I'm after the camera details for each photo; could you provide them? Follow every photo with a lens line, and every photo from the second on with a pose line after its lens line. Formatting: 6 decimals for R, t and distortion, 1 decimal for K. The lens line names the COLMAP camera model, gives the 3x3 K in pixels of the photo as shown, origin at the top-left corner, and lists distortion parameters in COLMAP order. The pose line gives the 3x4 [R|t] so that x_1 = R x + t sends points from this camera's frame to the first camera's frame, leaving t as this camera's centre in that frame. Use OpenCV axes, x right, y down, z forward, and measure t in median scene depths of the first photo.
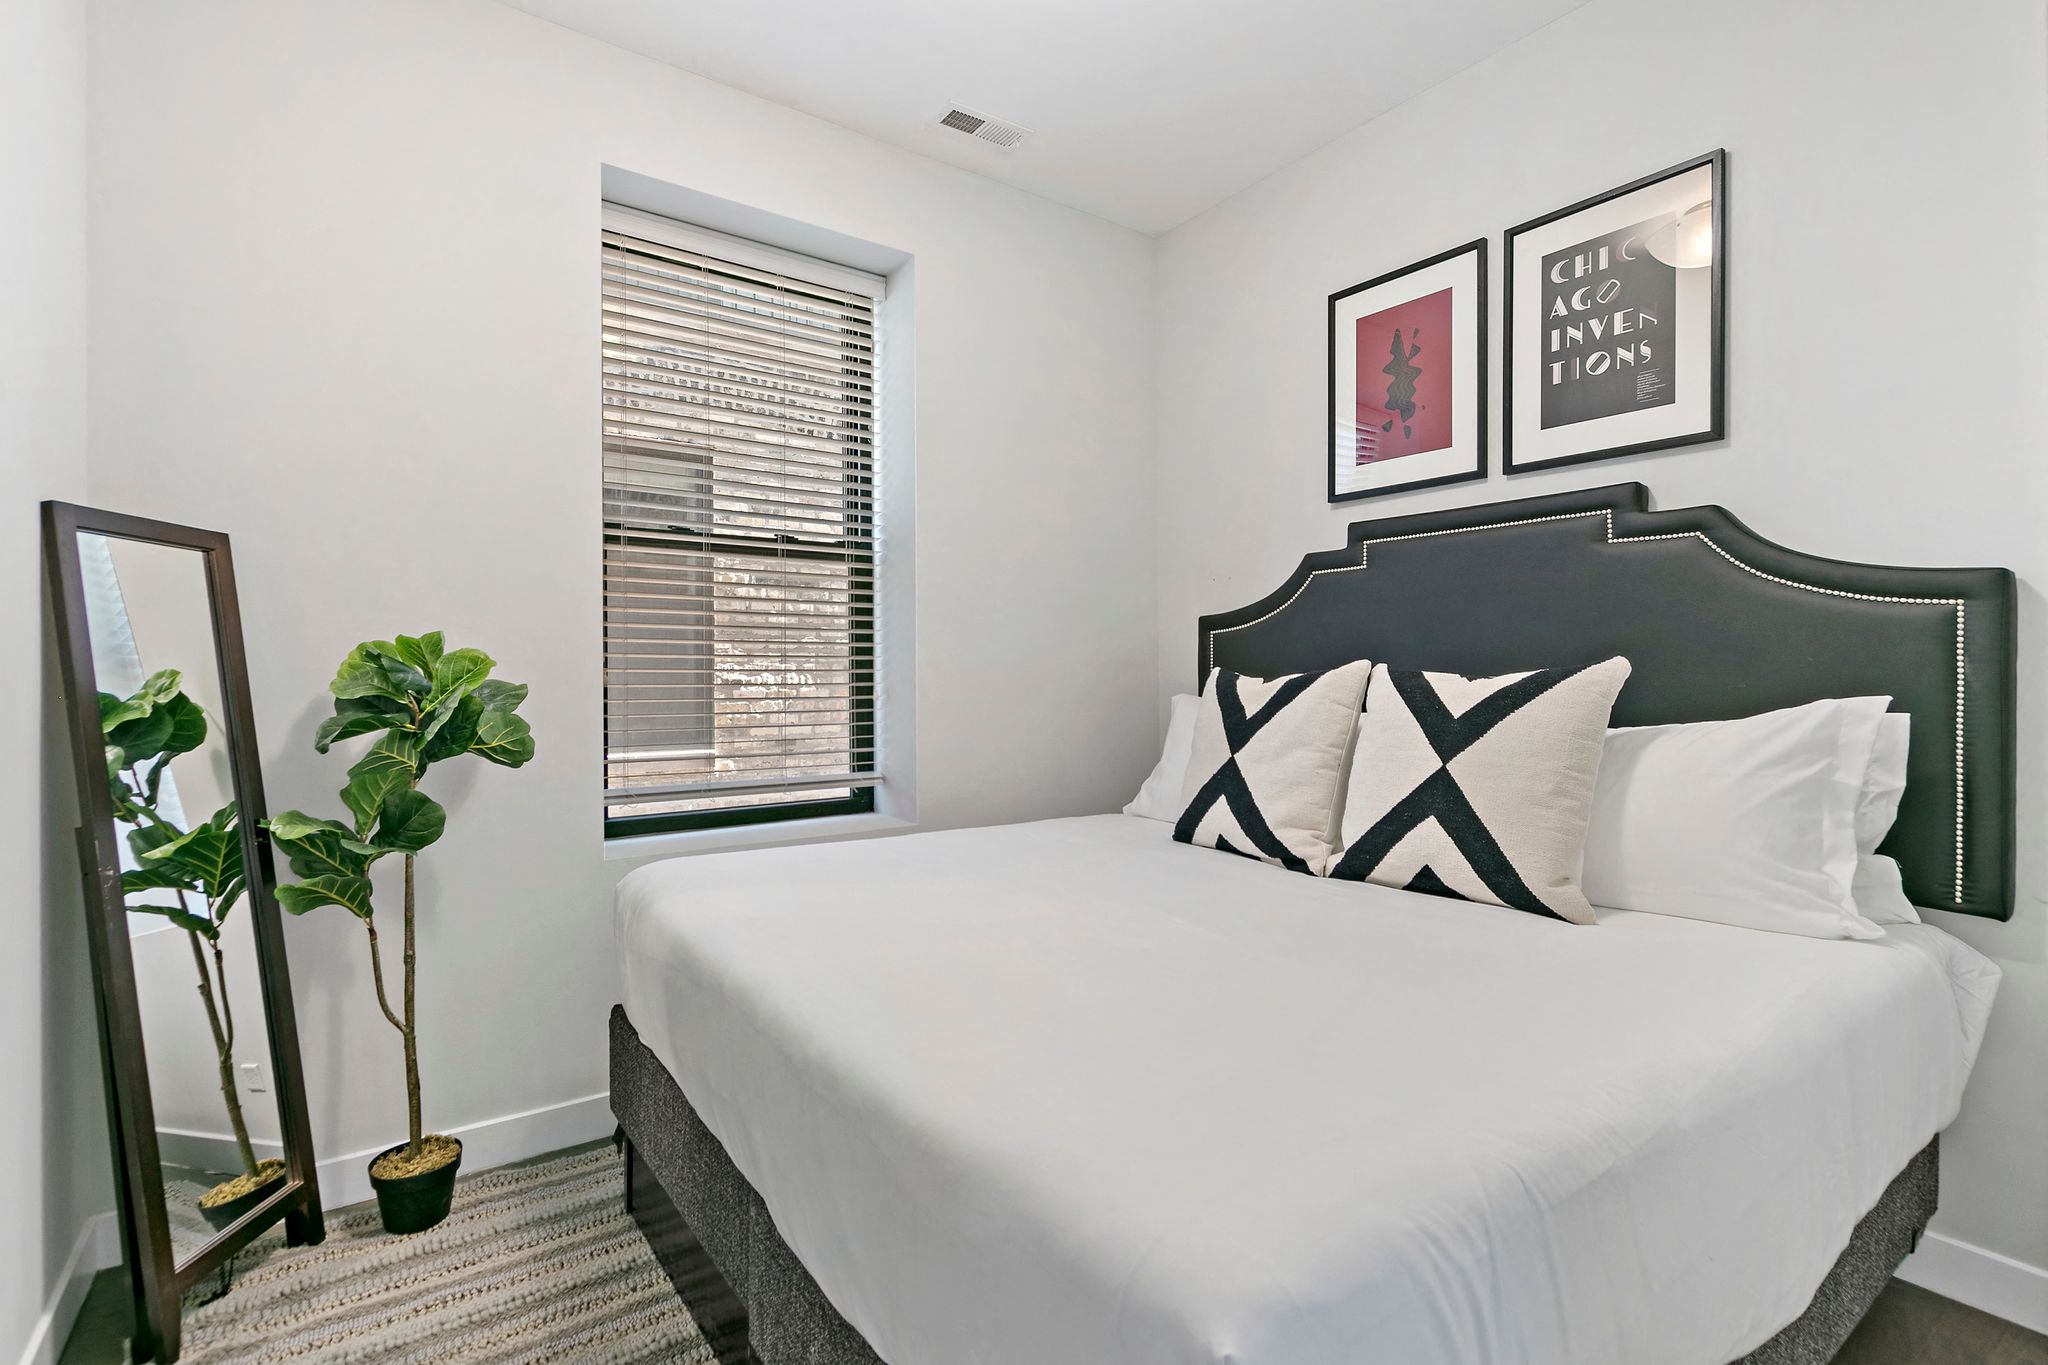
lens RADIAL K [[947.7, 0, 1024.1], [0, 947.7, 673.8], [0, 0, 1]] dist [0.004015, 0.000482]
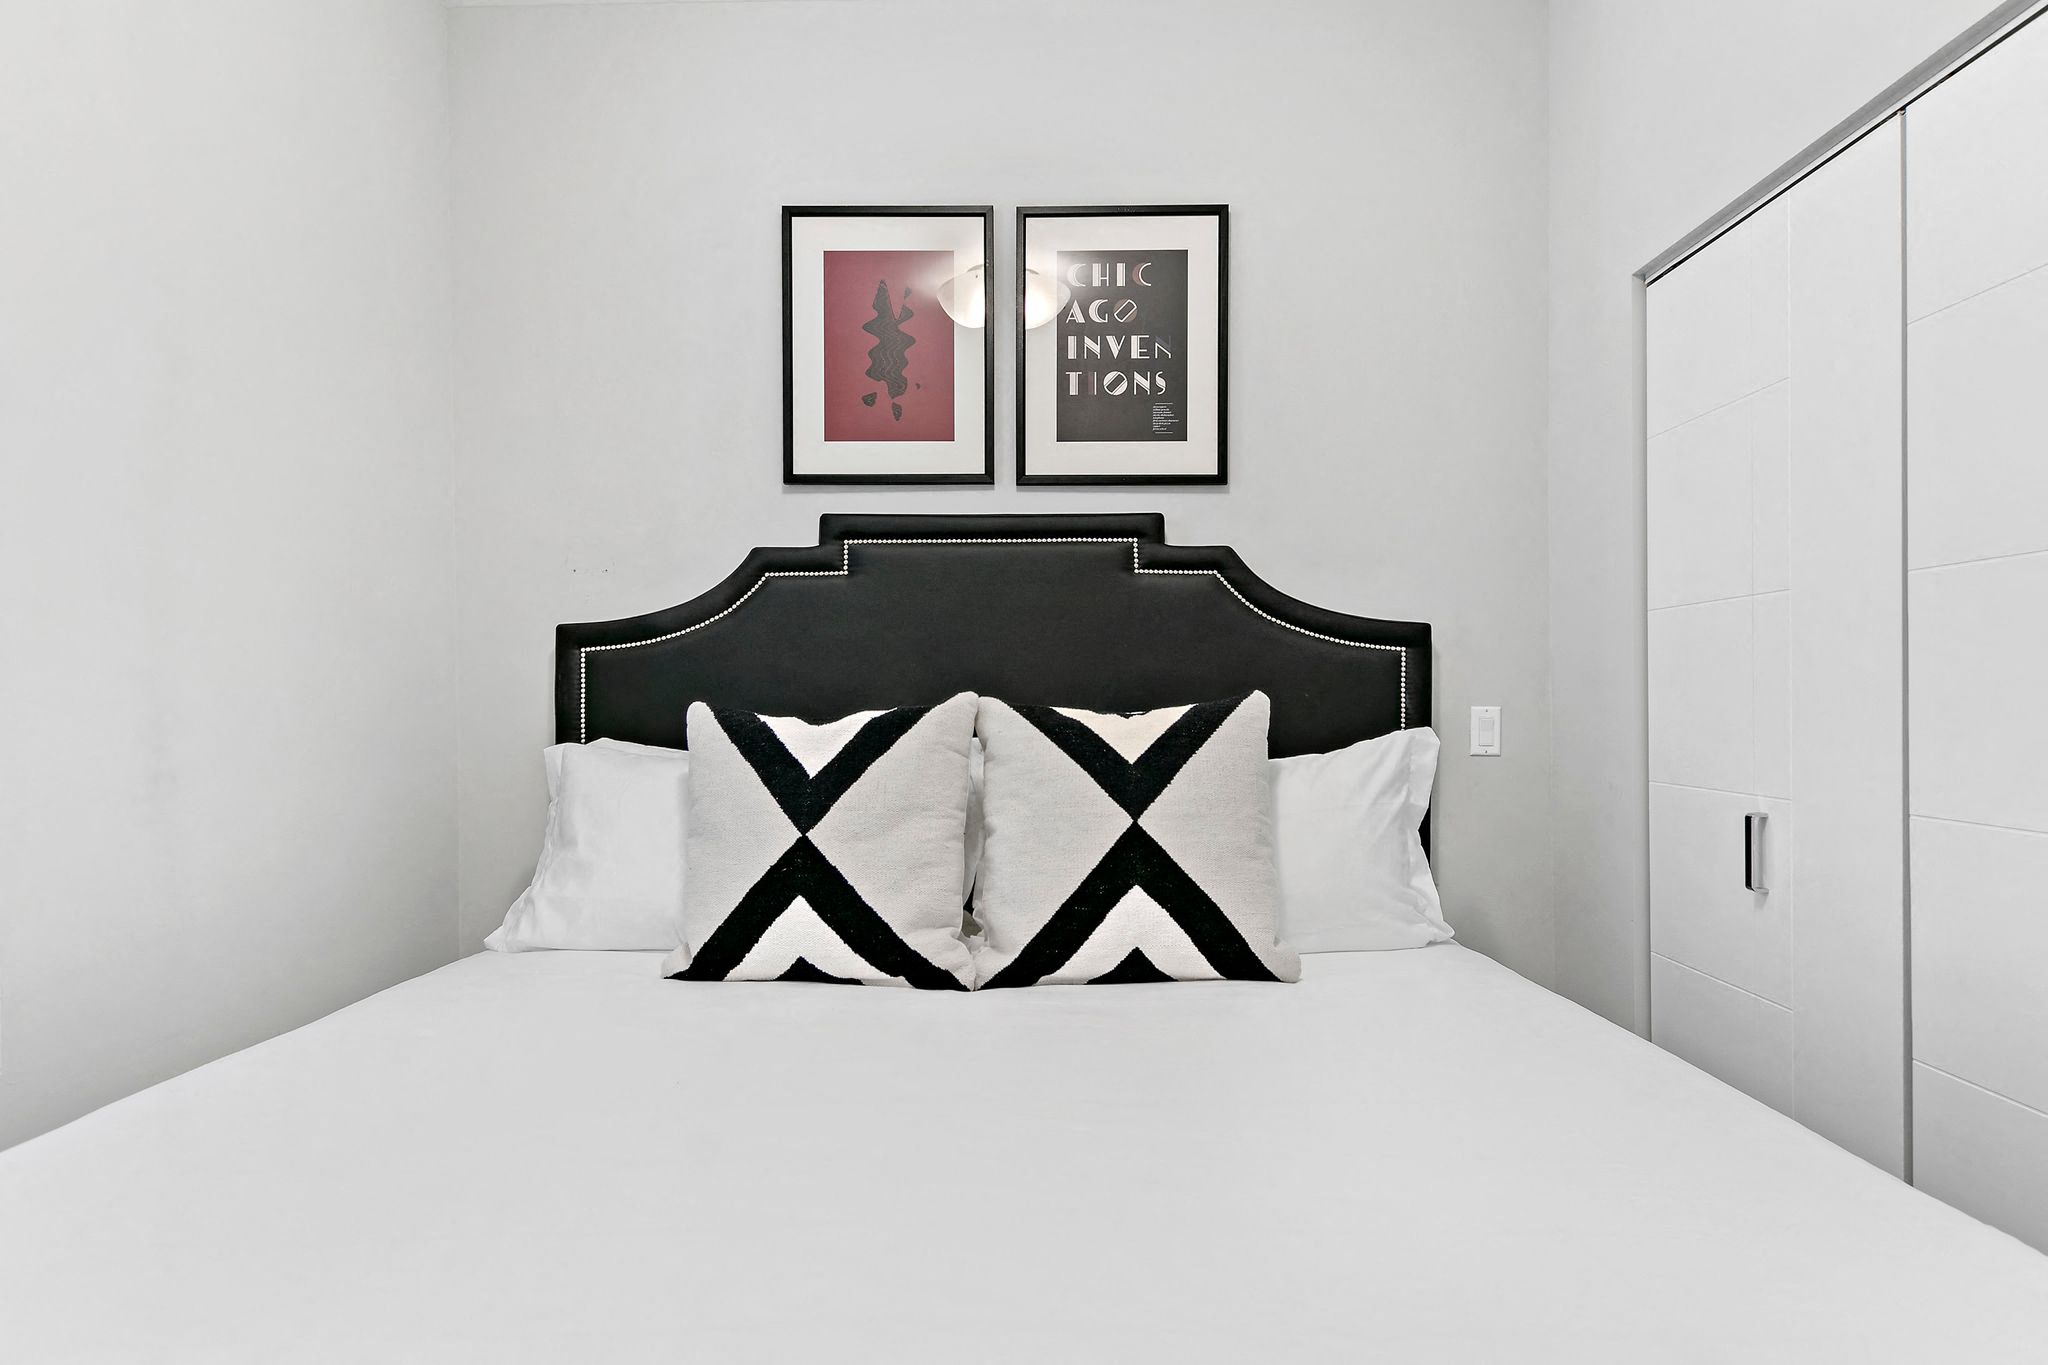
lens RADIAL K [[1036.6, 0, 1021.2], [0, 1036.6, 699.1], [0, 0, 1]] dist [0.014937, 0.000398]
pose [[0.594596, 0.006749, 0.803996, -0.282465], [0.005711, 0.999904, -0.012617, 0.001635], [-0.804004, 0.012094, 0.594501, 0.458188]]
